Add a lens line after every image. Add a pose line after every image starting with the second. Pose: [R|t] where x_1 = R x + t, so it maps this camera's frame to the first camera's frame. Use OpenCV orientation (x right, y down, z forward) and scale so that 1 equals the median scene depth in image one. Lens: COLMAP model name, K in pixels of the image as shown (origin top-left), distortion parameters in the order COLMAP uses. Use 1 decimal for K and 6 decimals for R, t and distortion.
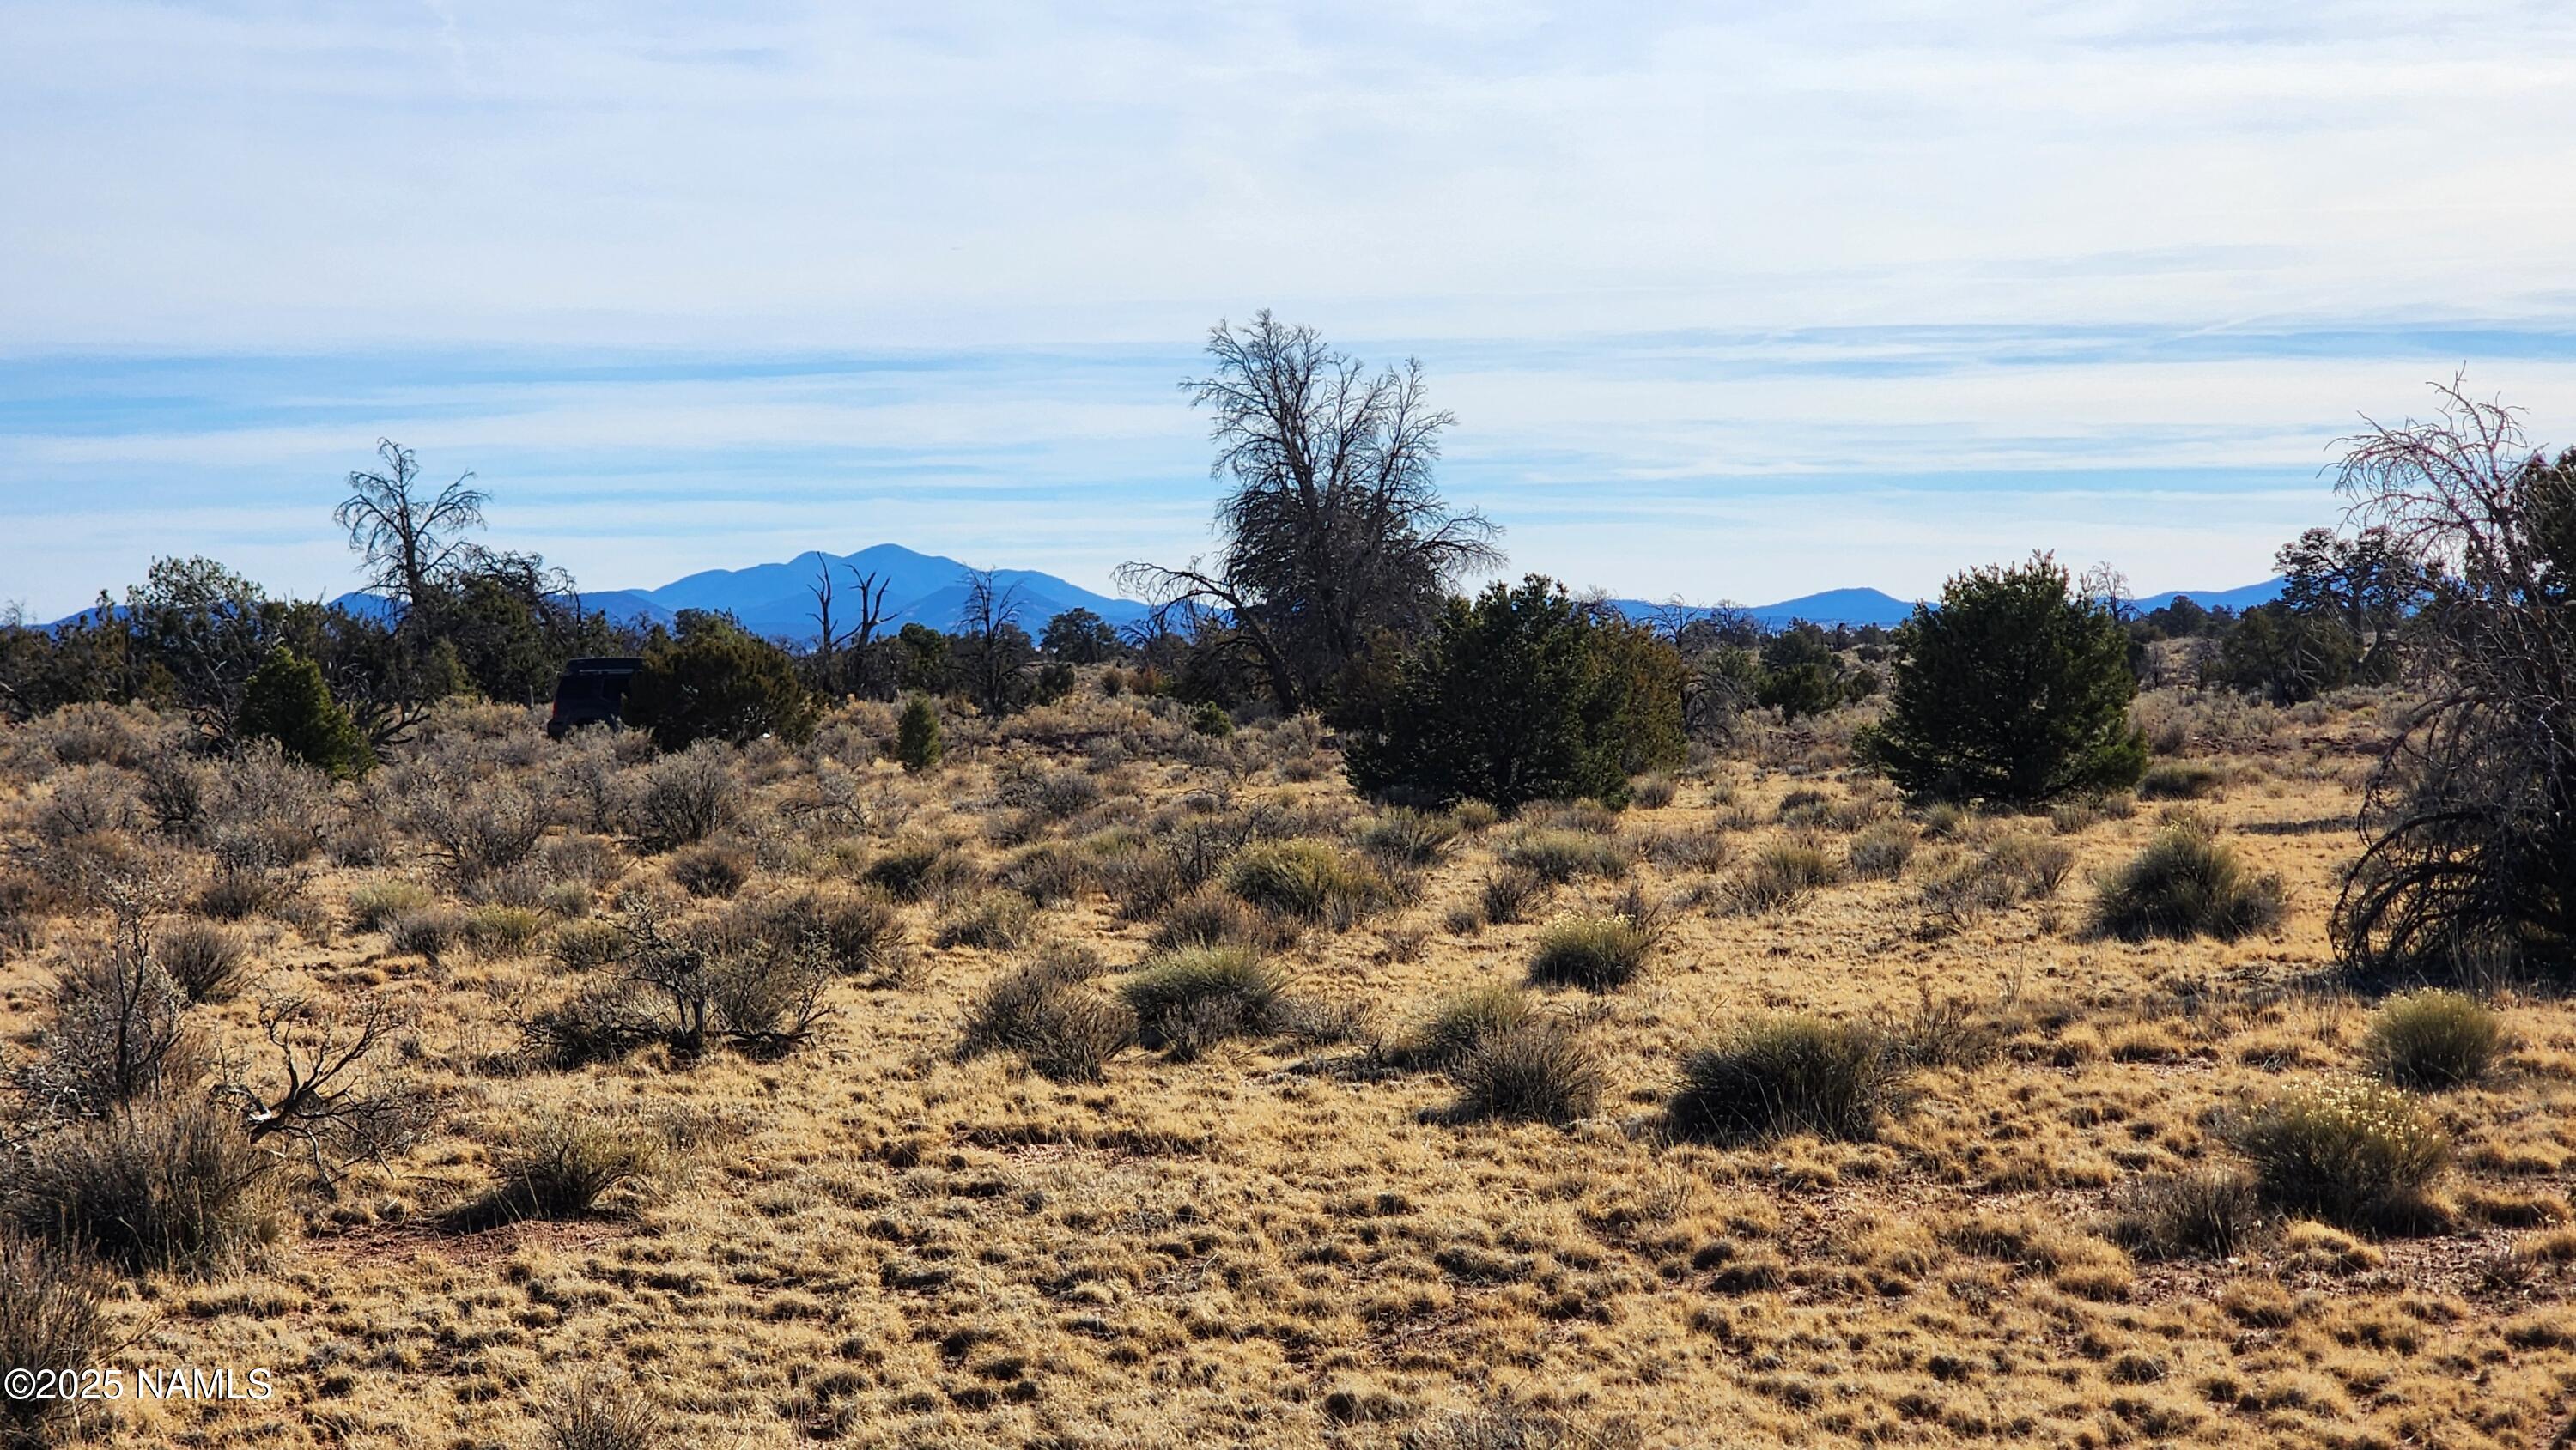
lens RADIAL K [[5231.7, 0, 1287.8], [0, 5231.7, 723.3], [0, 0, 1]] dist [-0.026366, 0.000000]
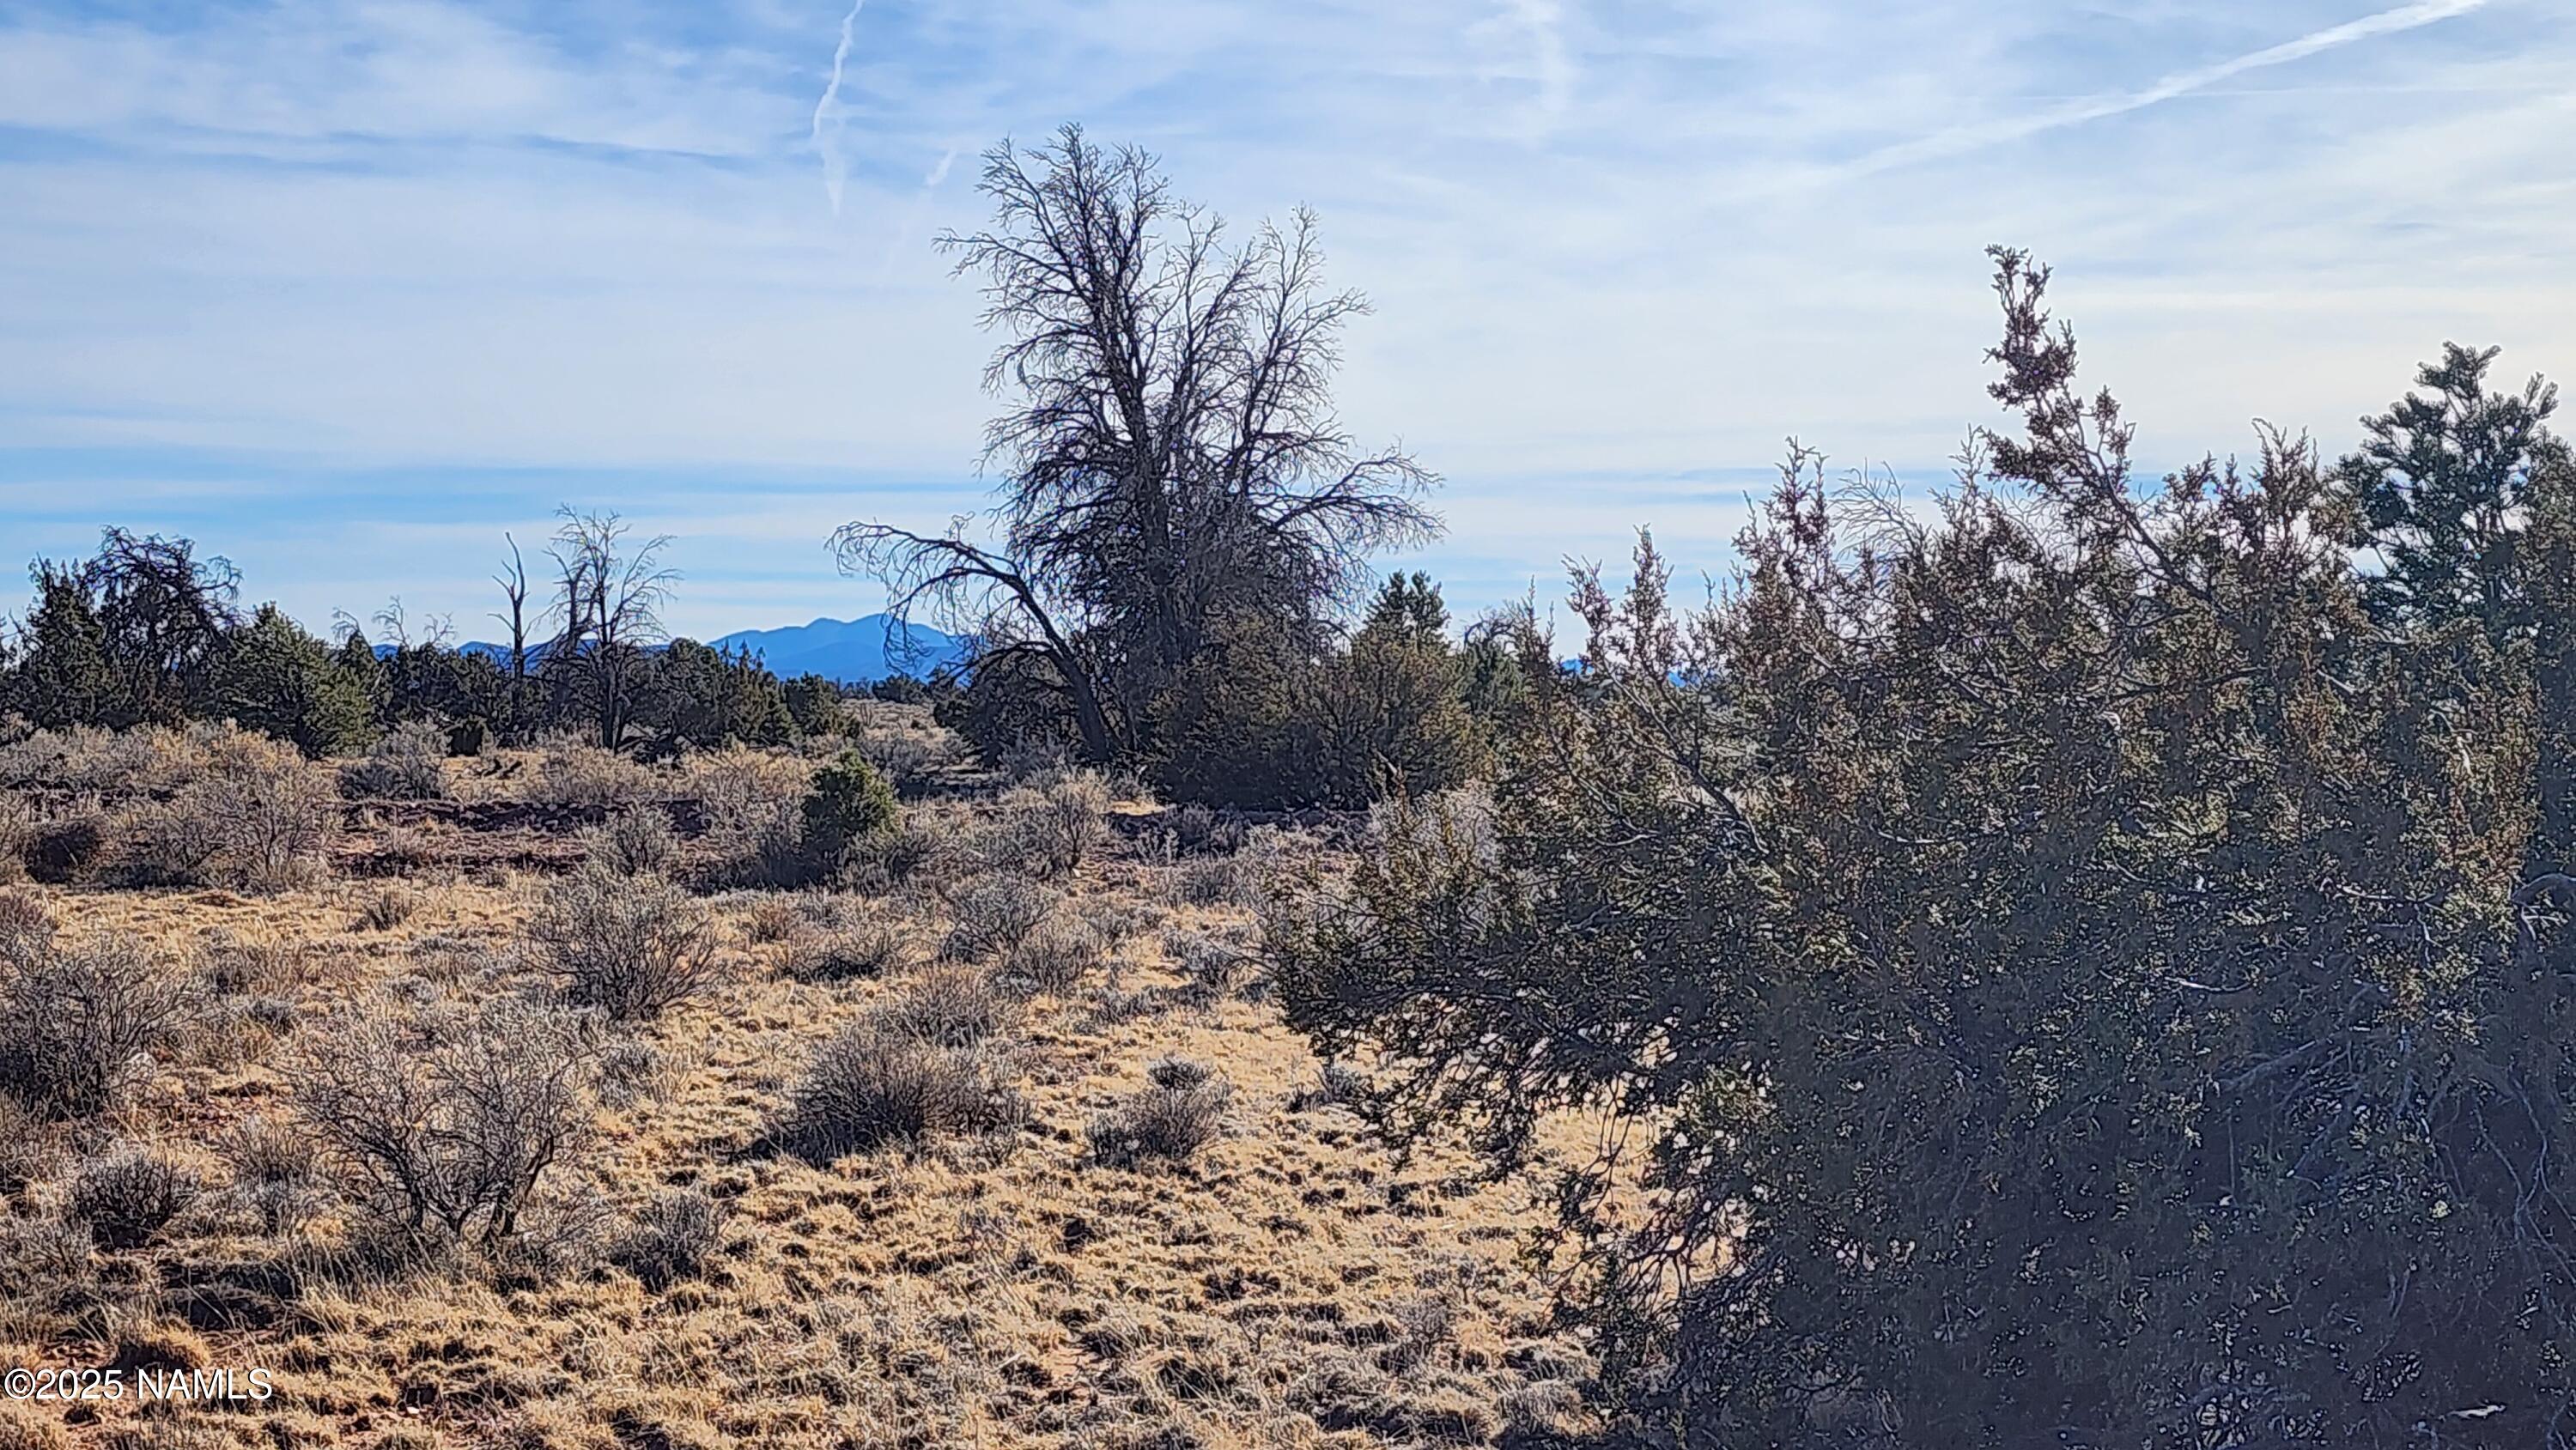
lens RADIAL K [[1744.1, 0, 1286.1], [0, 1744.1, 723.2], [0, 0, 1]] dist [-0.002678, -0.000139]
pose [[0.998667, 0.016346, 0.048957, 0.012450], [-0.015960, 0.999838, -0.008268, -0.005116], [-0.049084, 0.007476, 0.998767, 0.785738]]
